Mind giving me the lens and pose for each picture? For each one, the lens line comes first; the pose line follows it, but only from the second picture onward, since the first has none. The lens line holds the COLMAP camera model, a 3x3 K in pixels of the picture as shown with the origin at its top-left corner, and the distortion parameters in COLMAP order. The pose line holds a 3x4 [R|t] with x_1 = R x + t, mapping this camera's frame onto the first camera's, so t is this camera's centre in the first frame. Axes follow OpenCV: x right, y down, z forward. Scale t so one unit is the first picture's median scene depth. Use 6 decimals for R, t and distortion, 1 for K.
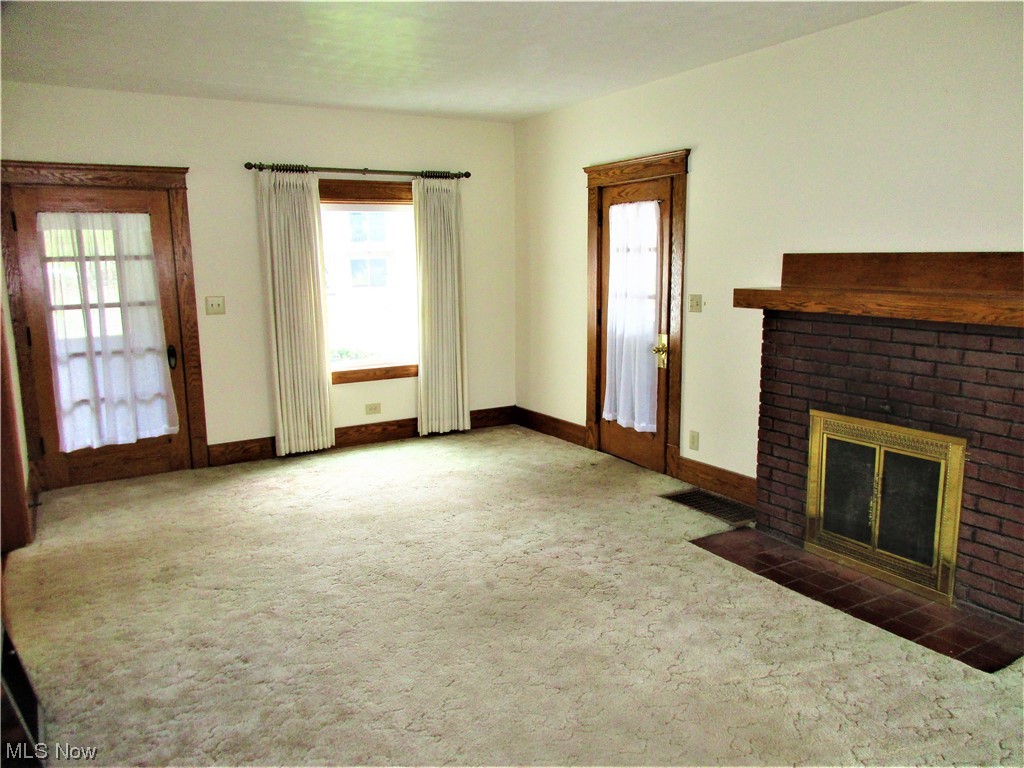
lens RADIAL K [[772.2, 0, 512.0], [0, 772.2, 384.0], [0, 0, 1]] dist [0.002994, 0.003335]
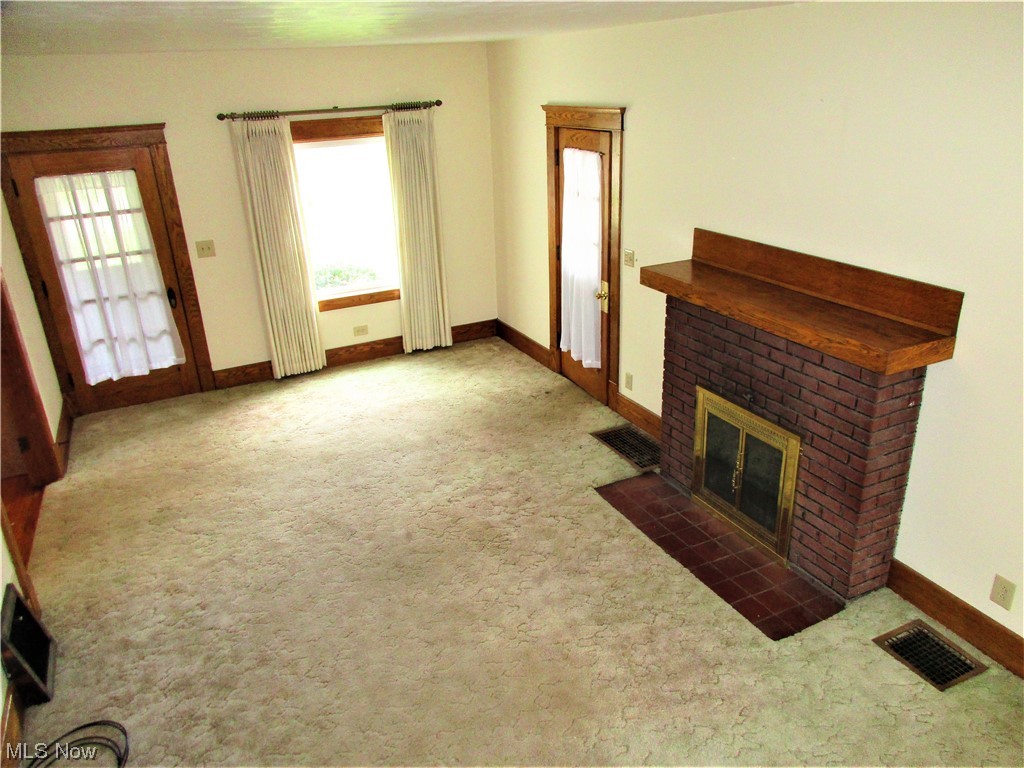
lens RADIAL K [[772.2, 0, 512.0], [0, 772.2, 384.0], [0, 0, 1]] dist [0.002994, 0.003335]
pose [[0.996326, 0.004705, -0.085518, 0.176187], [0.014266, 0.975426, 0.219867, -0.179678], [0.084451, -0.220279, 0.971774, -0.091708]]
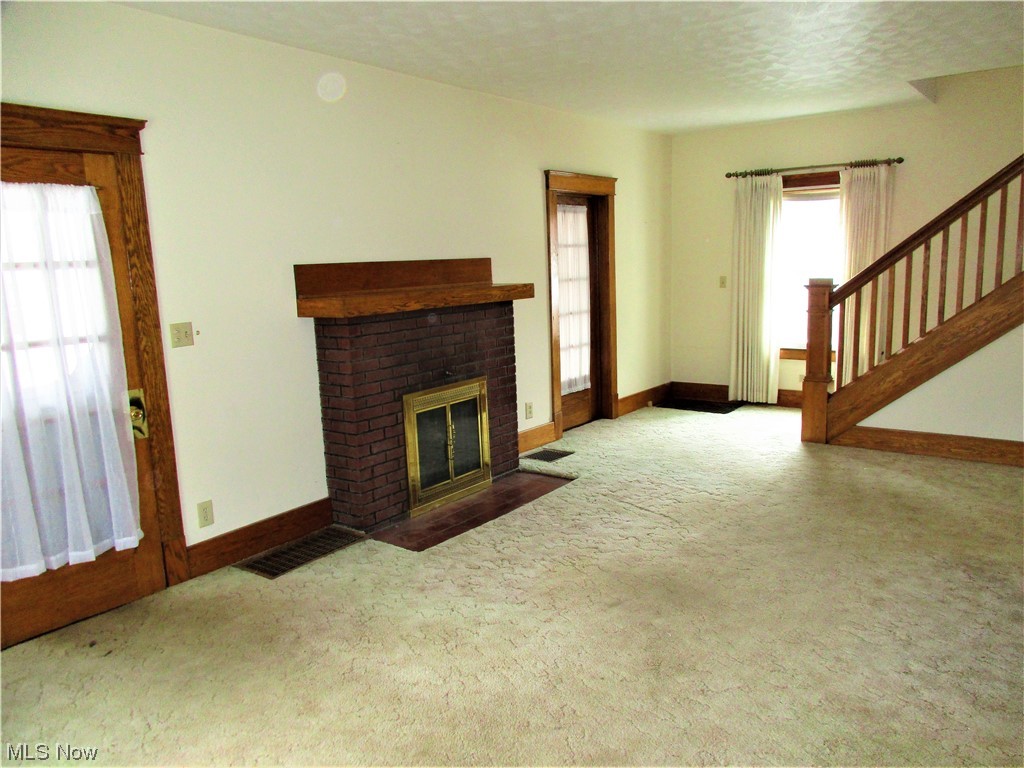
lens RADIAL K [[772.2, 0, 512.0], [0, 772.2, 384.0], [0, 0, 1]] dist [0.002994, 0.003335]
pose [[-0.396827, -0.115705, 0.910572, -0.597111], [0.193906, 0.959068, 0.206372, -0.156696], [-0.897178, 0.258460, -0.358148, 1.037057]]
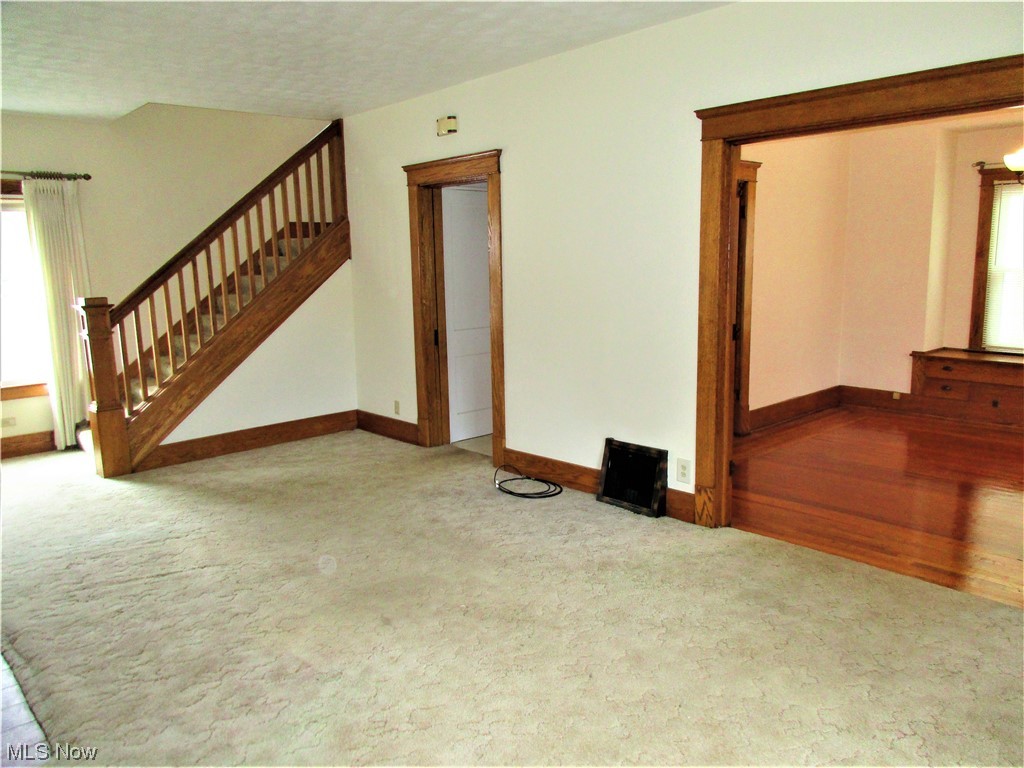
lens RADIAL K [[774.5, 0, 512.0], [0, 774.5, 384.0], [0, 0, 1]] dist [0.036966, 0.000580]
pose [[-0.979201, 0.089148, -0.182258, -0.024652], [0.023357, 0.941856, 0.335204, -0.219350], [0.201544, 0.323975, -0.924349, 1.331256]]
